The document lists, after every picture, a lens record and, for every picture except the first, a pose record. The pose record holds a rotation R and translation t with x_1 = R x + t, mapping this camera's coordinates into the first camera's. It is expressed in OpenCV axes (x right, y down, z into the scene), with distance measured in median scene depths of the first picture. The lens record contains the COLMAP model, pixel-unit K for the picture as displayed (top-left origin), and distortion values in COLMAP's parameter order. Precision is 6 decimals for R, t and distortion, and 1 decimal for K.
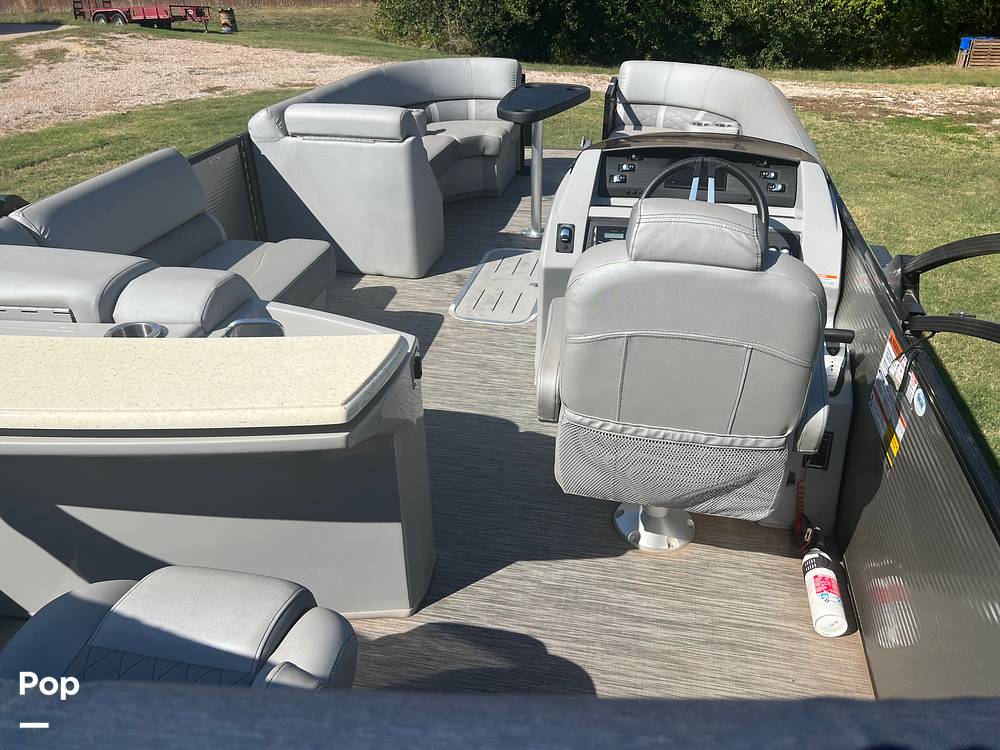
lens RADIAL K [[755.6, 0, 505.2], [0, 755.6, 368.8], [0, 0, 1]] dist [0.058110, -0.067666]
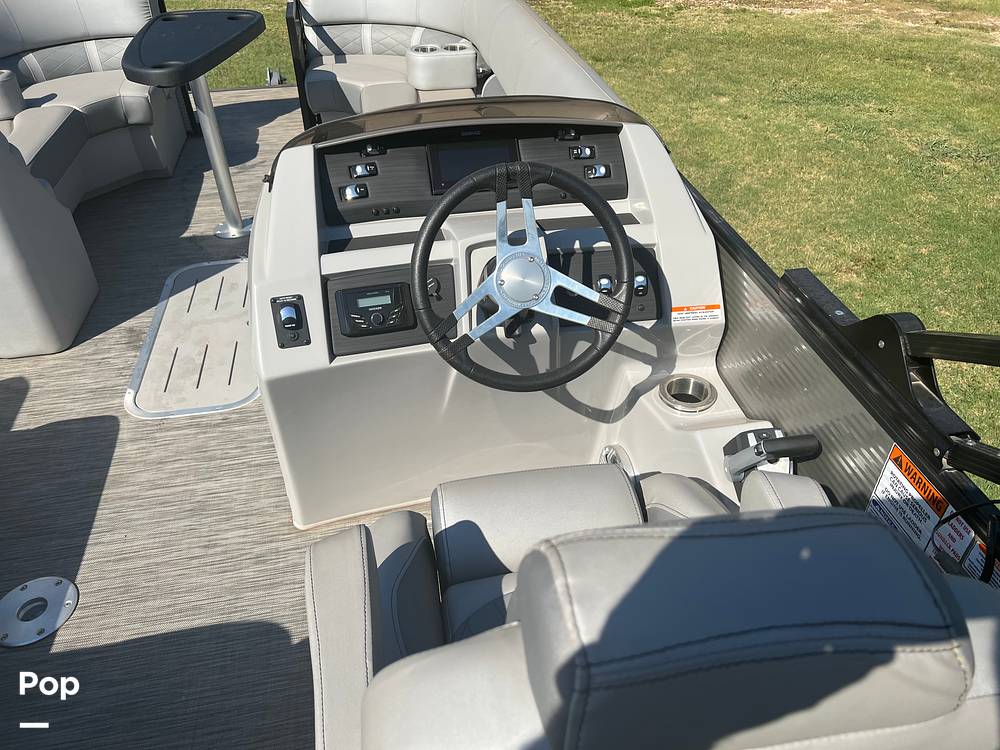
lens RADIAL K [[755.6, 0, 505.2], [0, 755.6, 368.8], [0, 0, 1]] dist [0.058110, -0.067666]
pose [[0.923456, -0.239366, 0.299890, 0.025575], [0.201953, 0.967753, 0.150562, -0.099715], [-0.326259, -0.078473, 0.942018, 0.212971]]
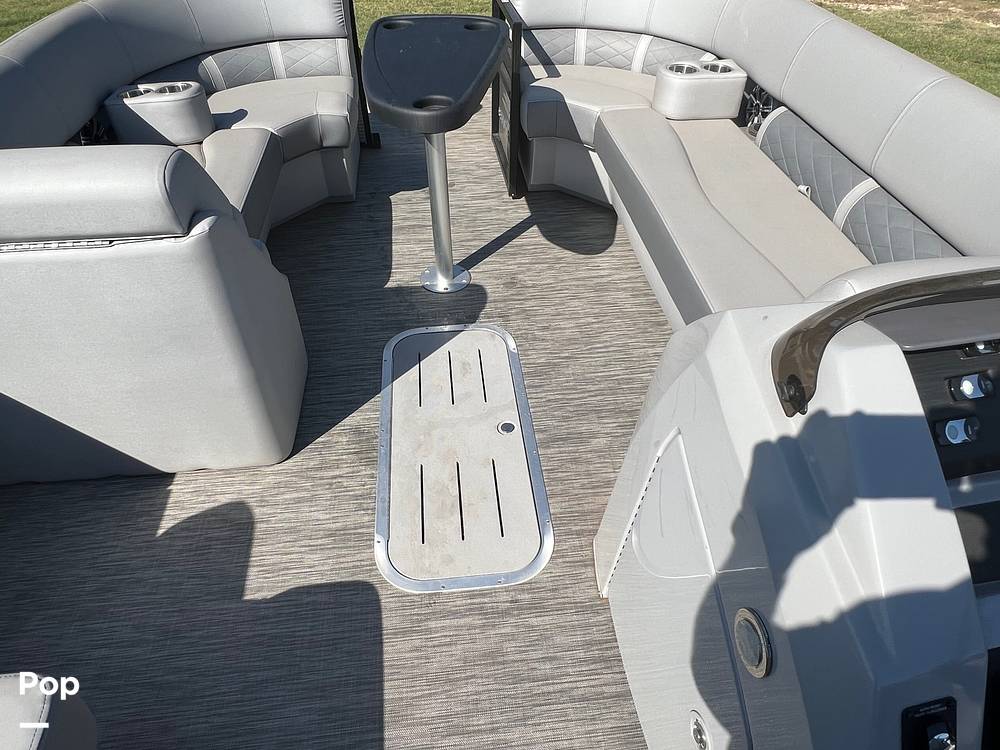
lens RADIAL K [[642.2, 0, 494.4], [0, 642.2, 379.5], [0, 0, 1]] dist [-0.006397, 0.002019]
pose [[0.950103, -0.214569, 0.226416, -0.051556], [0.158115, 0.956955, 0.243387, -0.202296], [-0.268893, -0.195443, 0.943132, 0.441191]]
